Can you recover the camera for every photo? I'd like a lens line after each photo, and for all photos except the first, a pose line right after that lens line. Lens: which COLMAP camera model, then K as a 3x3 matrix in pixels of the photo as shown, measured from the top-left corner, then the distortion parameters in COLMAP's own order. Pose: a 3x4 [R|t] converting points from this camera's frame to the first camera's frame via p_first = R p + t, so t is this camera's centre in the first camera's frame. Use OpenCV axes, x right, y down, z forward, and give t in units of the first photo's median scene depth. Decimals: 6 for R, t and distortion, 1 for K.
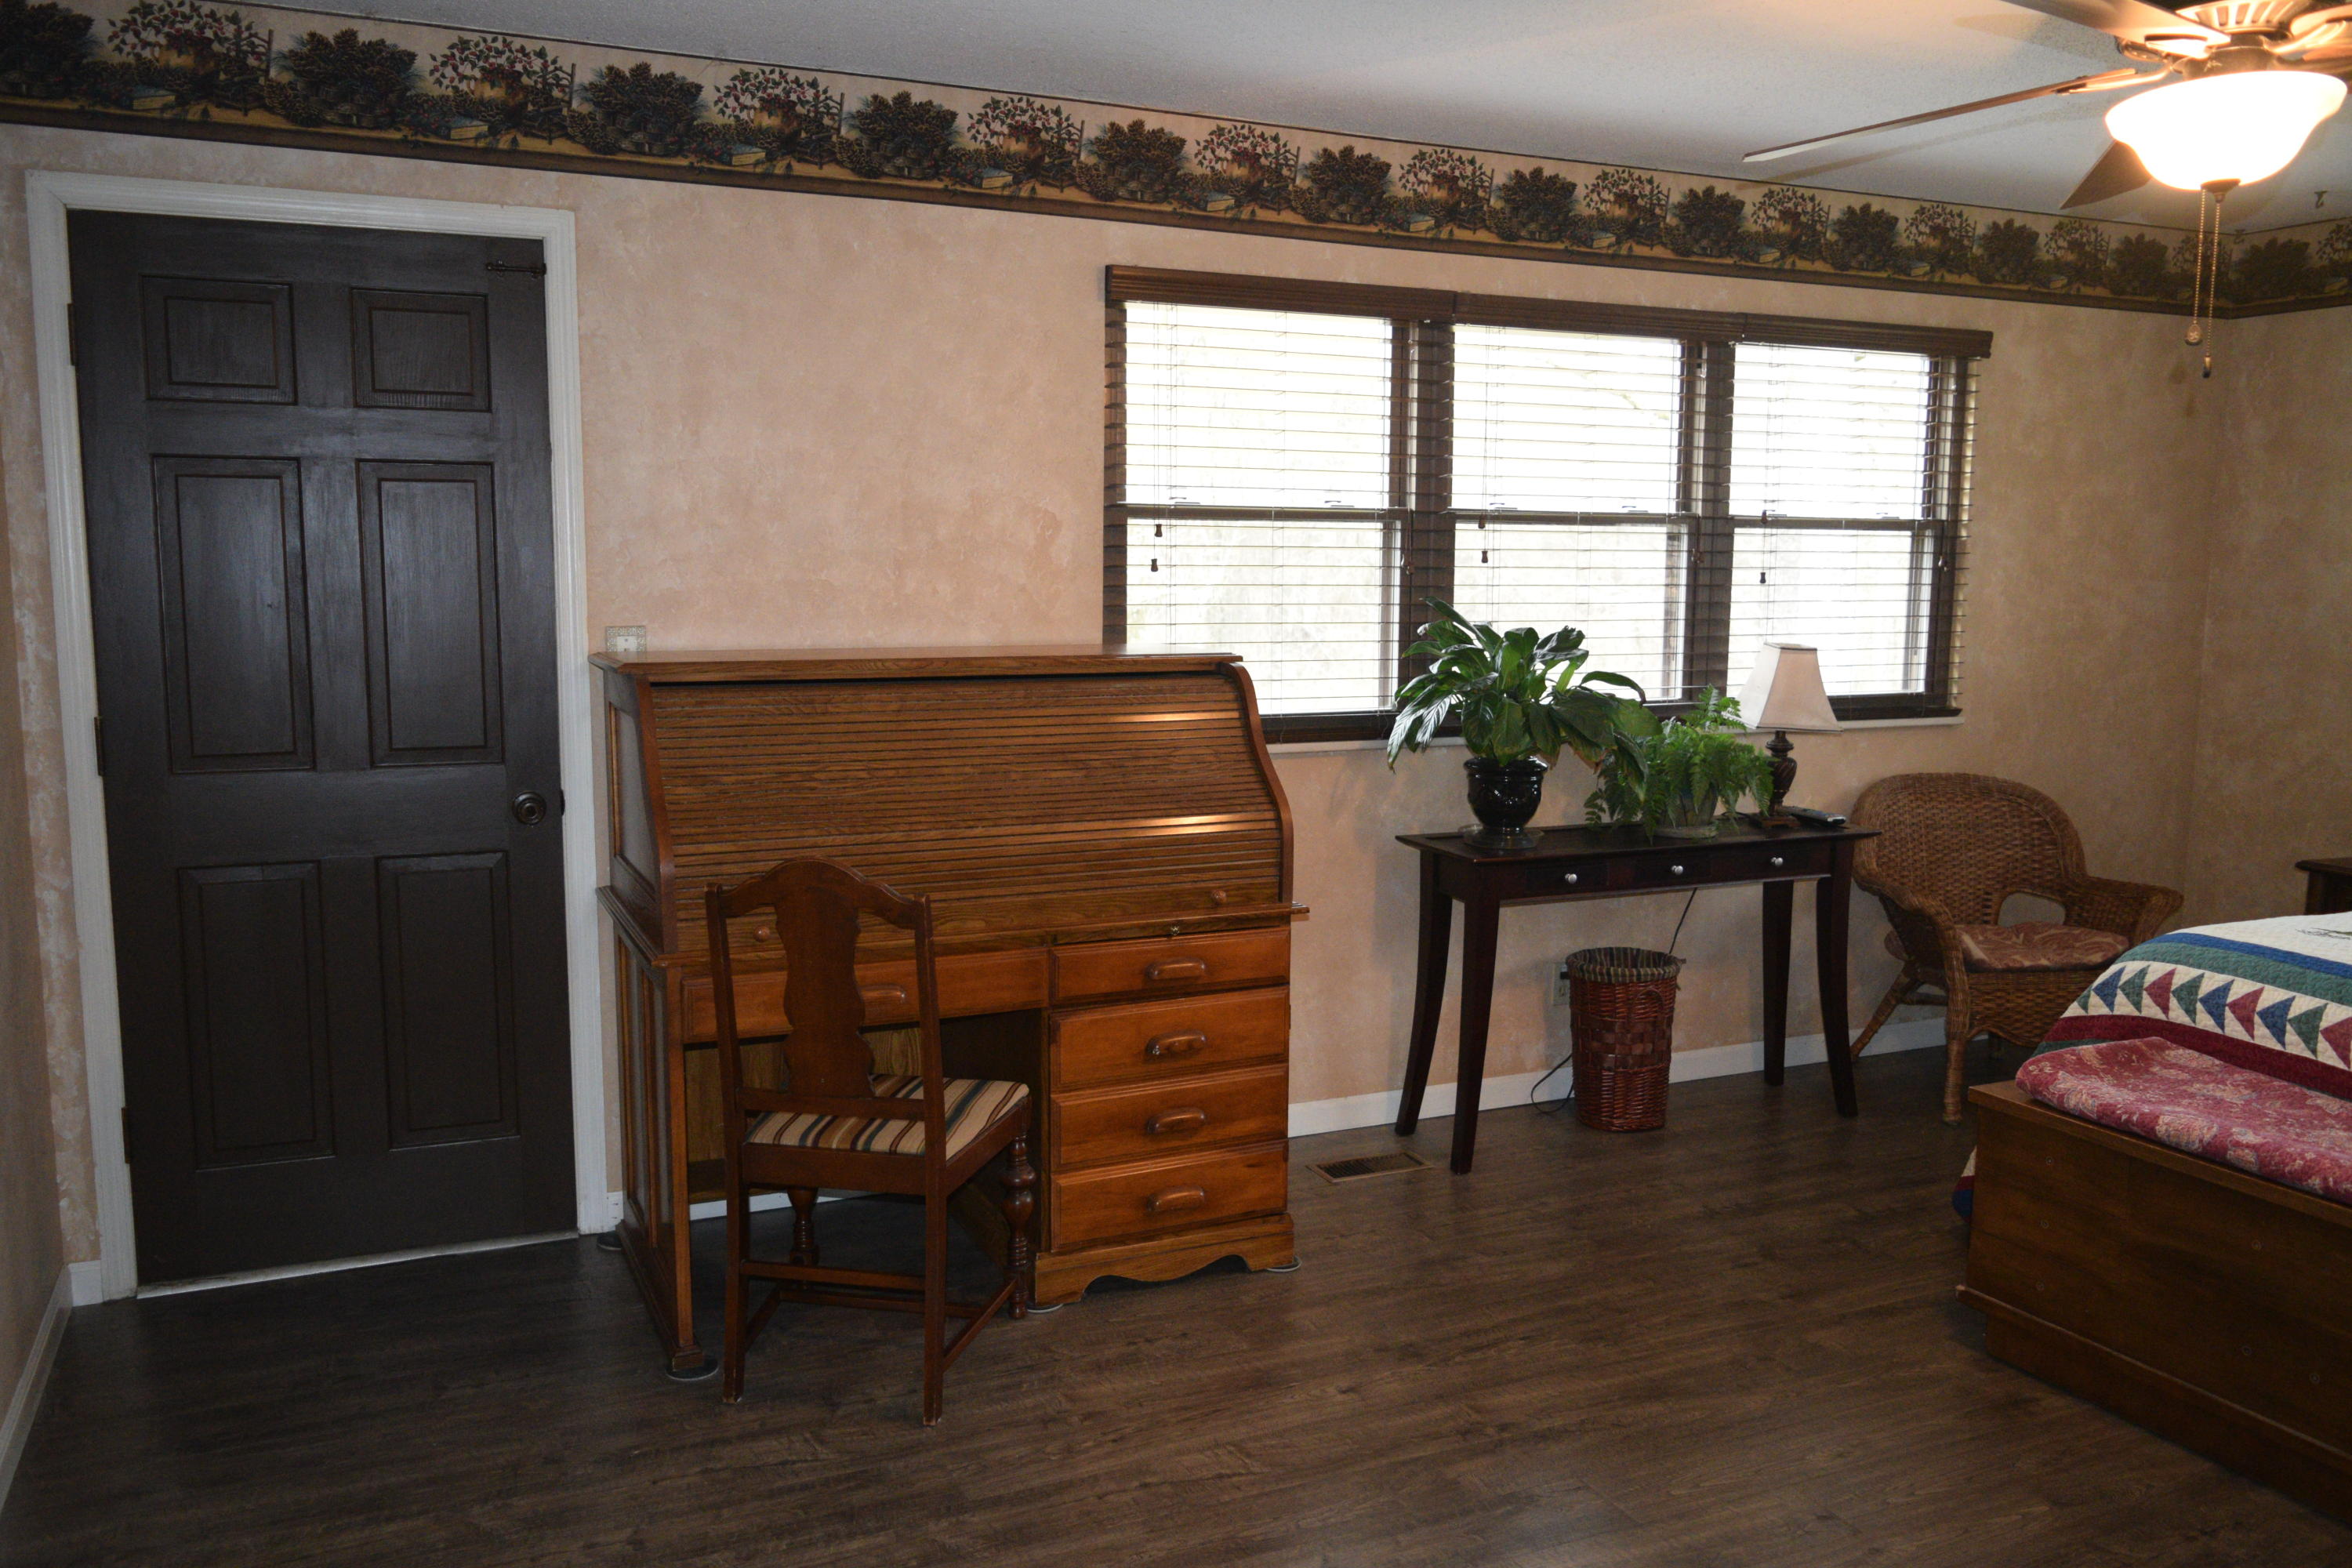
lens RADIAL K [[1821.2, 0, 1167.0], [0, 1821.2, 788.4], [0, 0, 1]] dist [-0.021080, 0.009956]
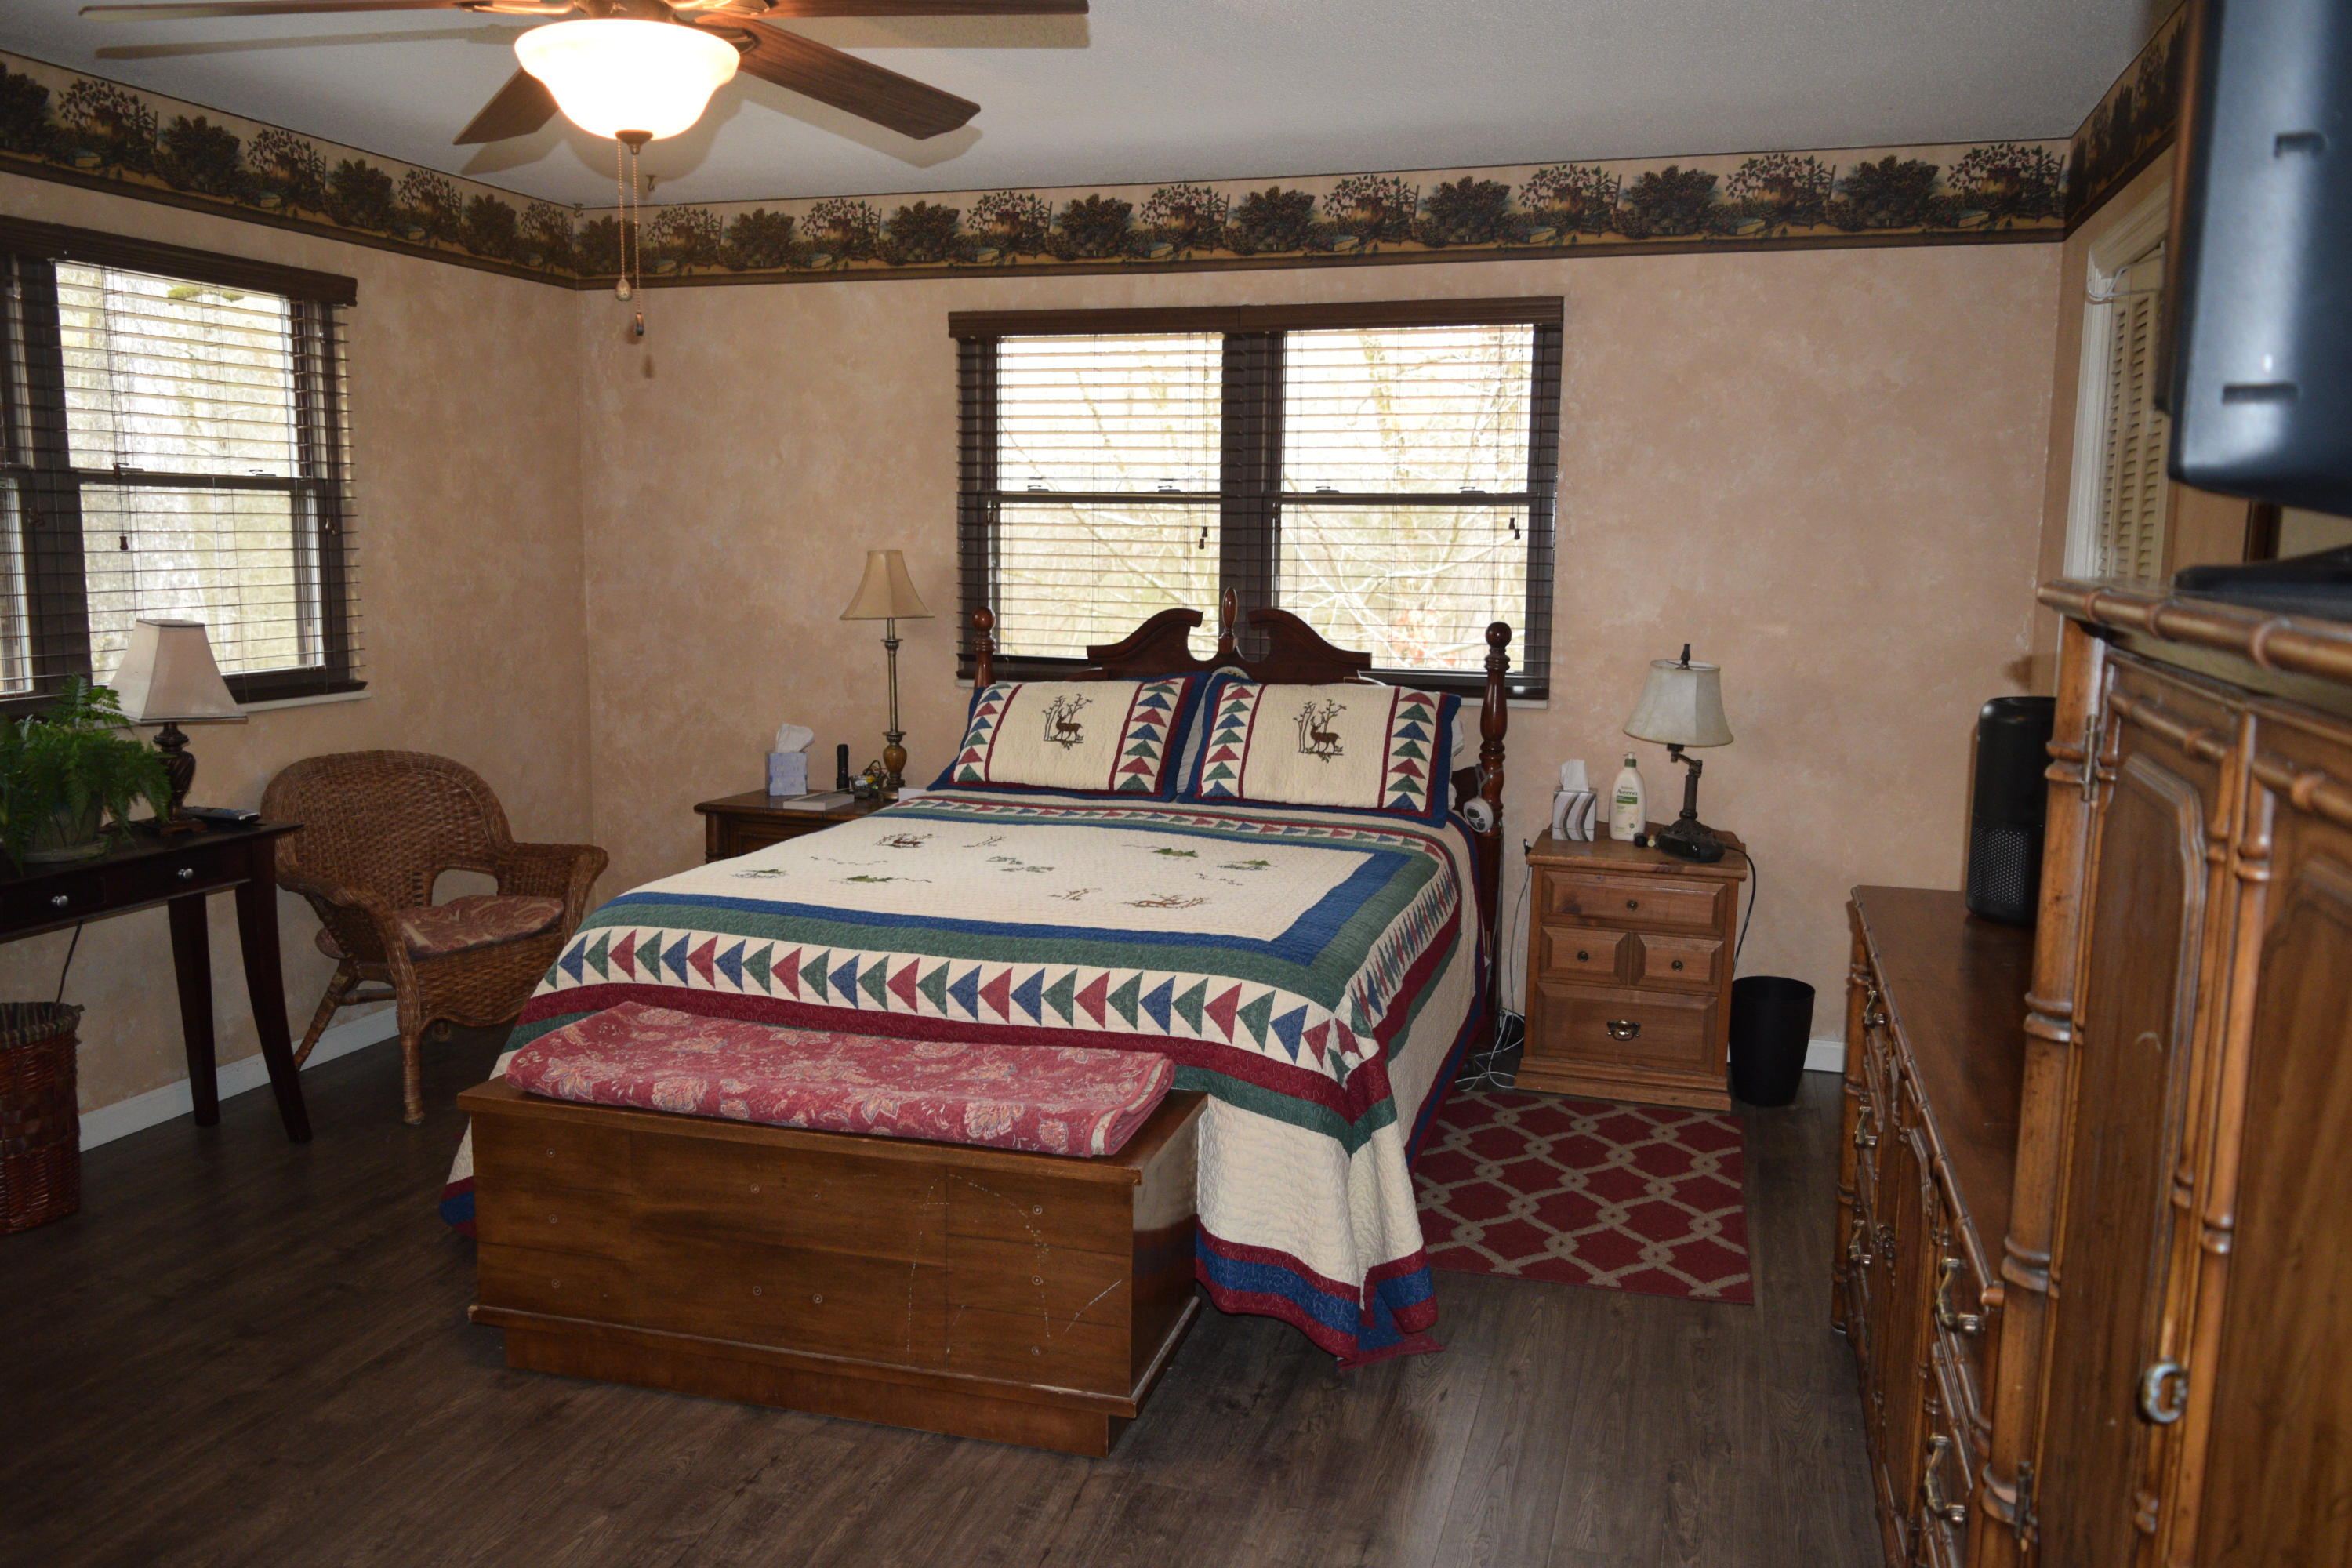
lens RADIAL K [[1821.2, 0, 1167.0], [0, 1821.2, 788.4], [0, 0, 1]] dist [-0.021080, 0.009956]
pose [[0.655227, -0.103705, 0.748280, 0.002180], [0.088557, 0.994247, 0.060249, -0.010110], [-0.750224, 0.026788, 0.660641, 0.081360]]
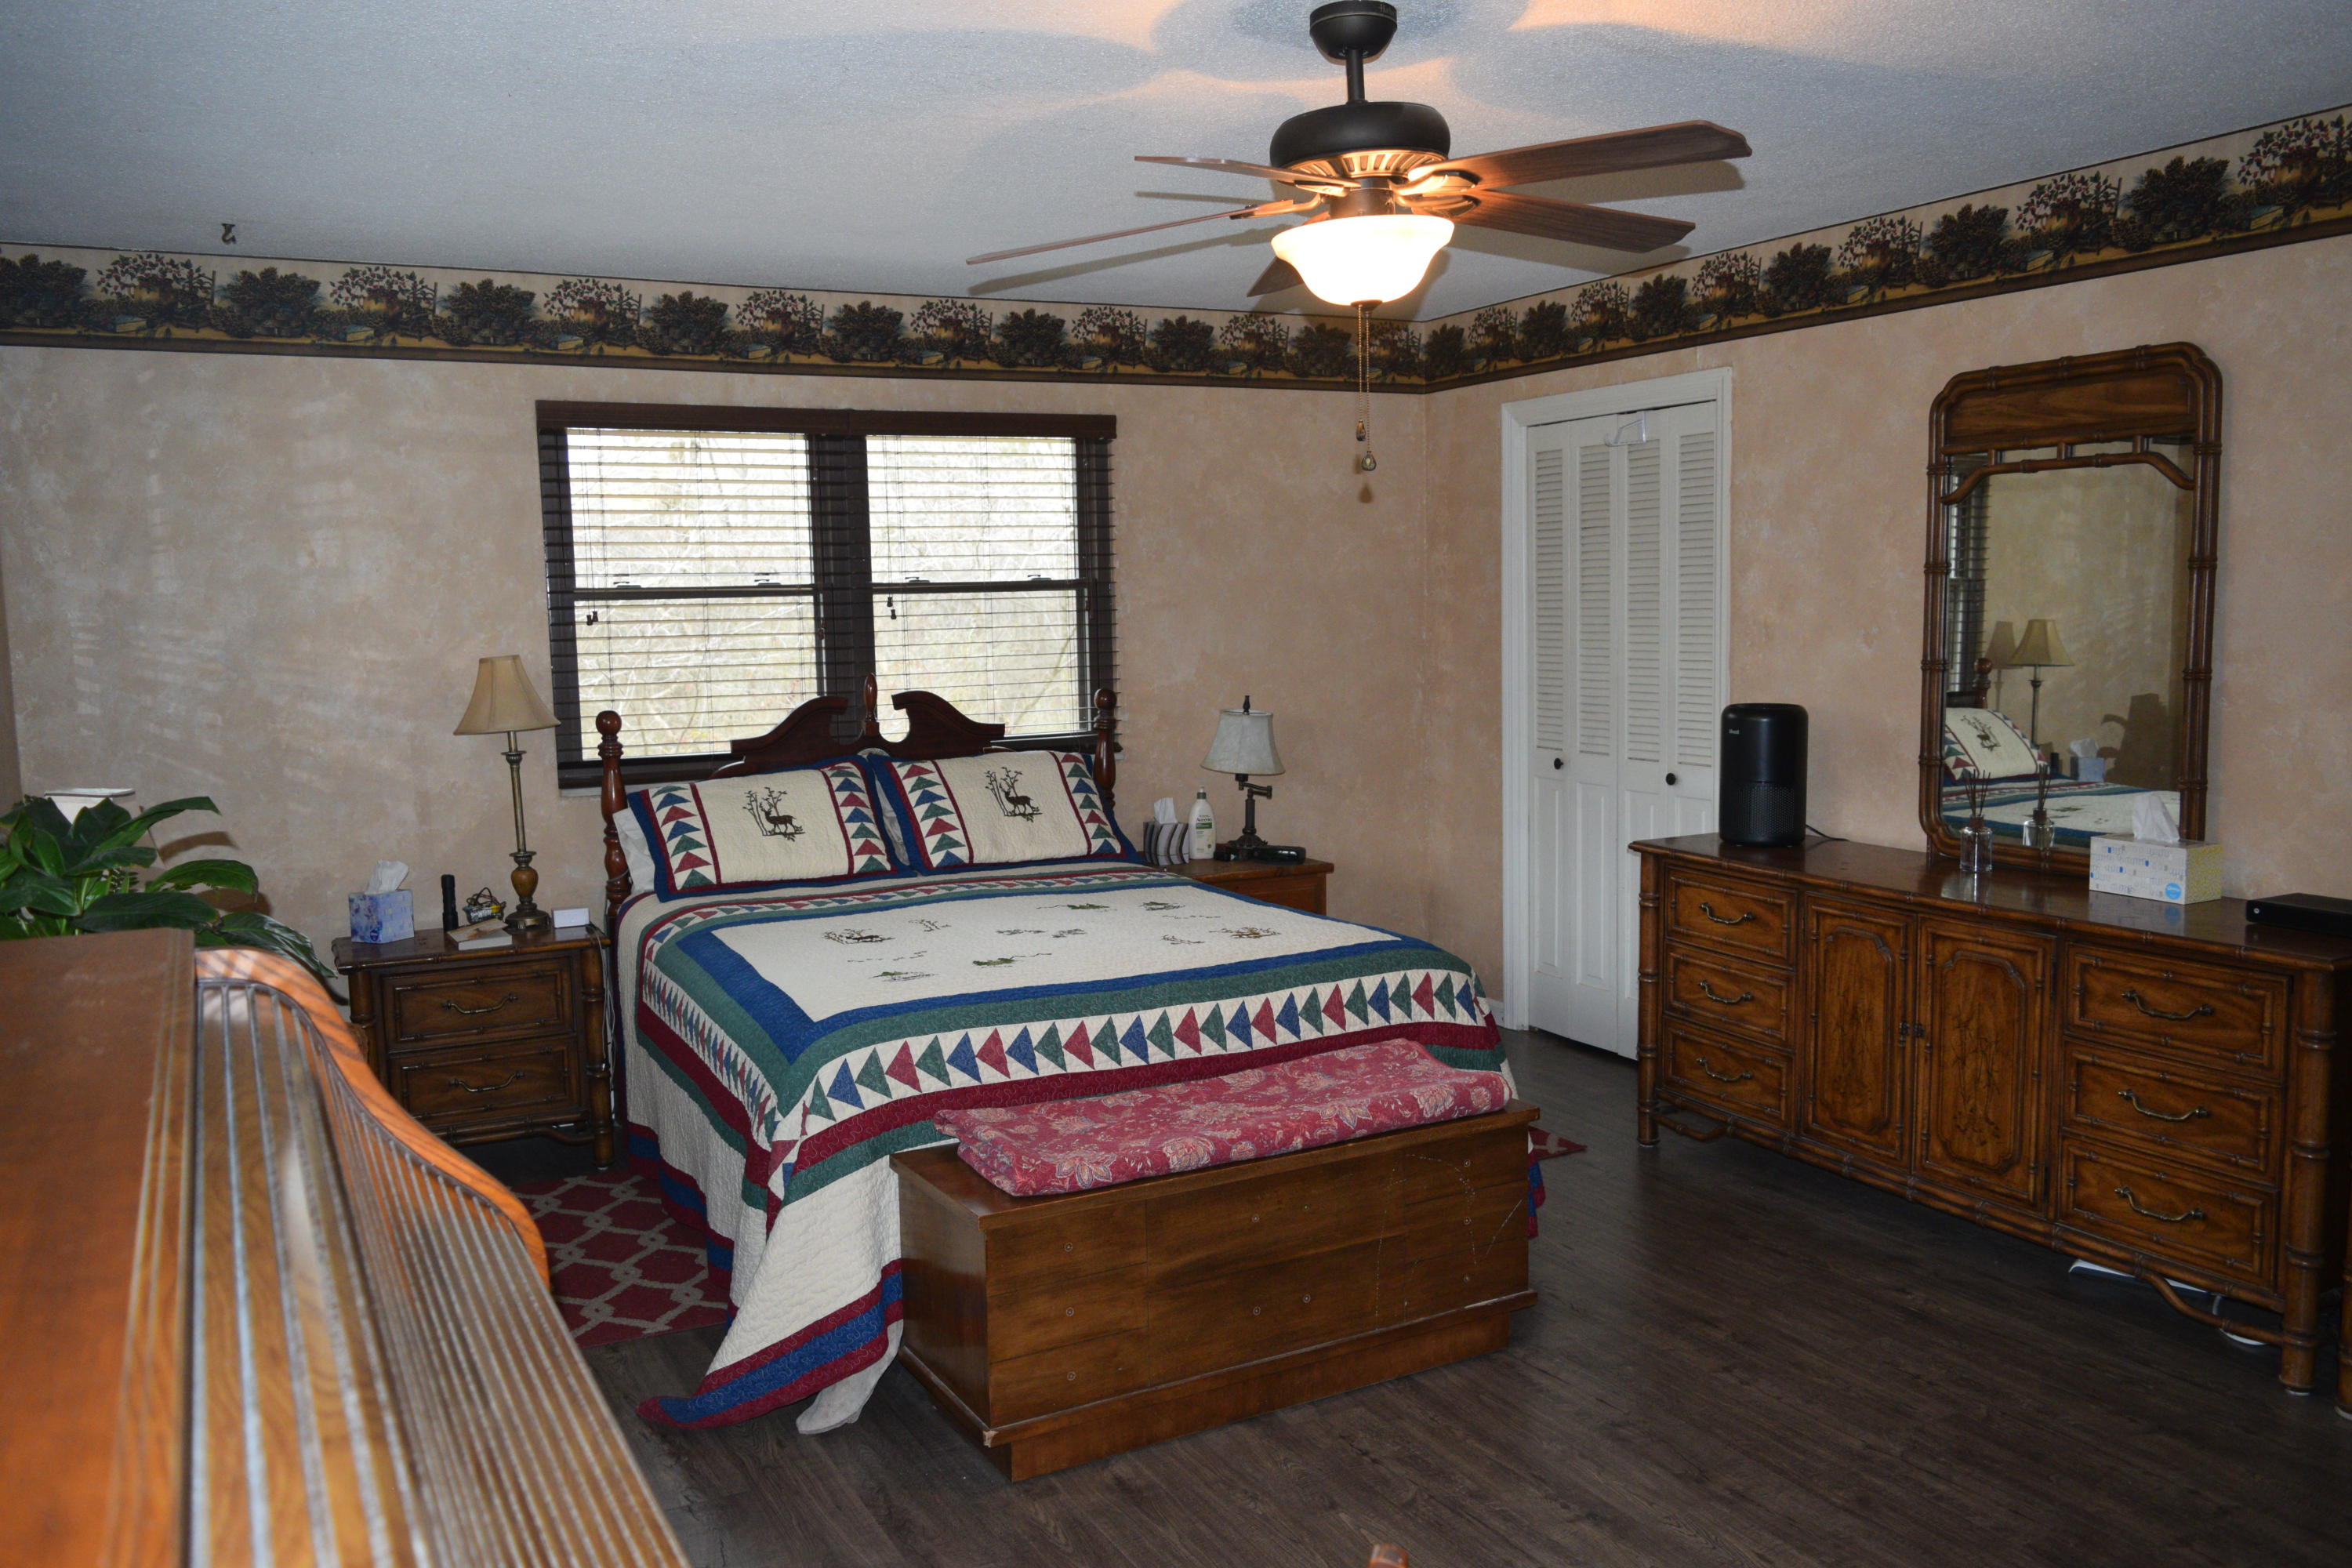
lens RADIAL K [[1821.2, 0, 1167.0], [0, 1821.2, 788.4], [0, 0, 1]] dist [-0.021080, 0.009956]
pose [[-0.058280, -0.110603, 0.992154, -0.317677], [0.147708, 0.981950, 0.118142, -0.099981], [-0.987312, 0.153435, -0.040891, 0.655699]]
